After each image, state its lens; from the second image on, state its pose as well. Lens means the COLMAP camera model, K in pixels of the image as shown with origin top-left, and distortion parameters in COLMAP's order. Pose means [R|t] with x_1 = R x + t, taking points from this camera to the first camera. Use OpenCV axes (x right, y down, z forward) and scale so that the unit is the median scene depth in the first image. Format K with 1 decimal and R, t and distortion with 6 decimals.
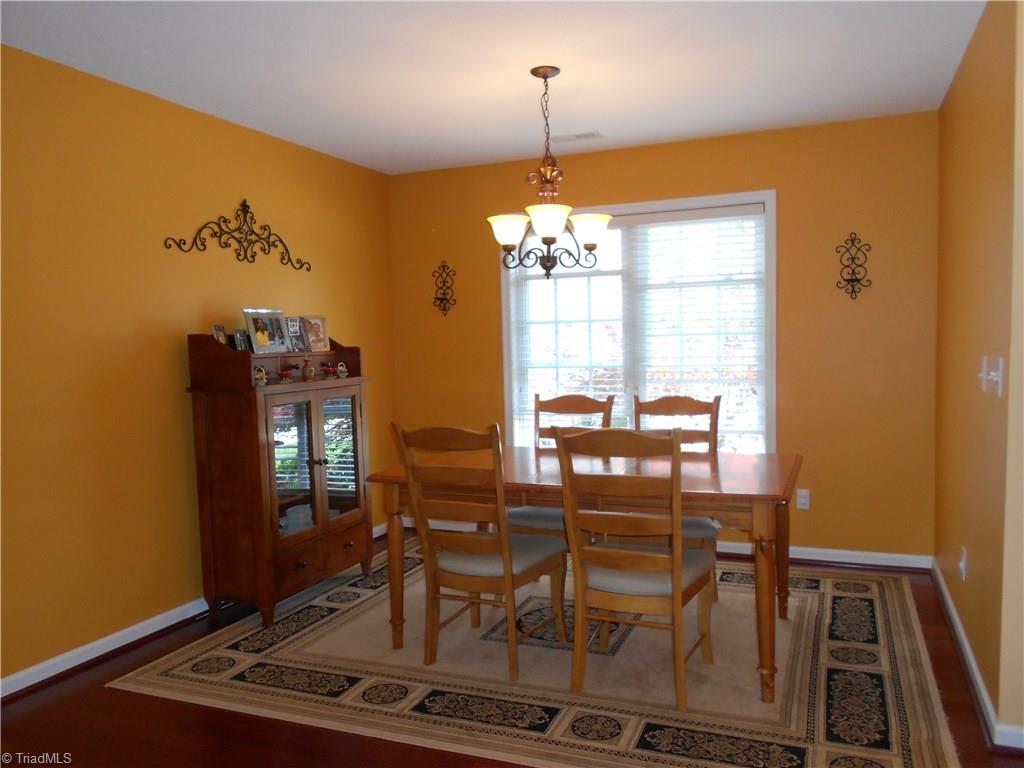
lens RADIAL K [[794.0, 0, 514.5], [0, 794.0, 393.0], [0, 0, 1]] dist [-0.005977, -0.000621]
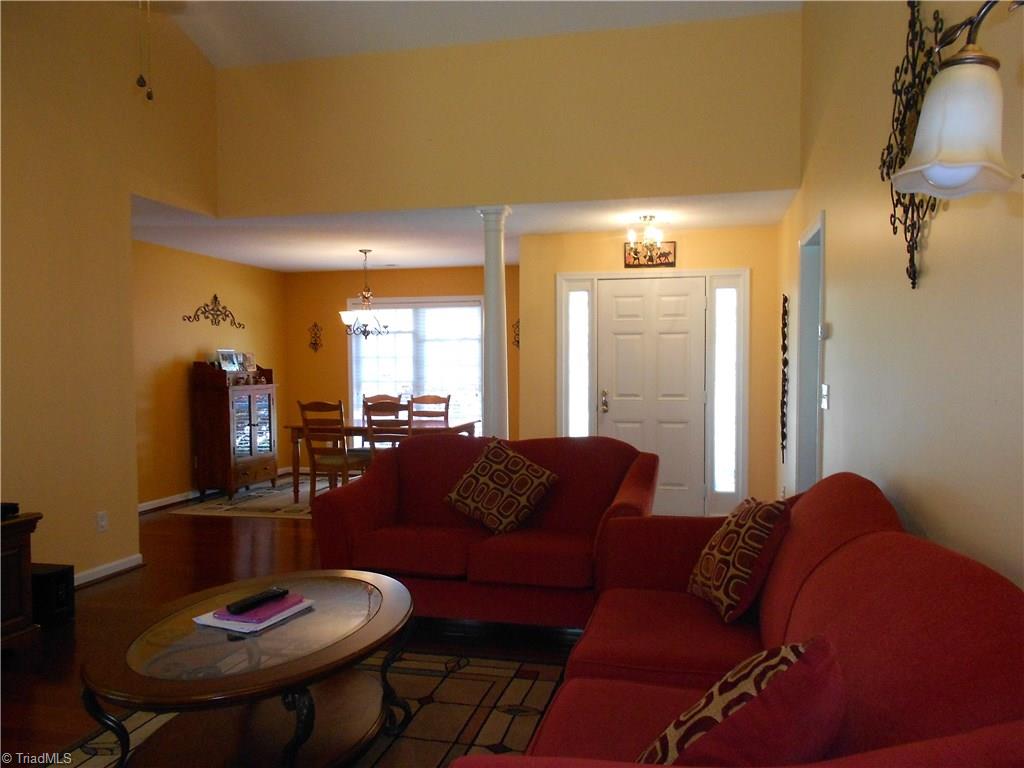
lens RADIAL K [[794.0, 0, 512.4], [0, 794.0, 401.1], [0, 0, 1]] dist [-0.005977, -0.000621]
pose [[0.984623, 0.011316, 0.174323, 0.049479], [-0.007291, 0.999692, -0.023711, 0.065795], [-0.174538, 0.022075, 0.984403, -1.072171]]
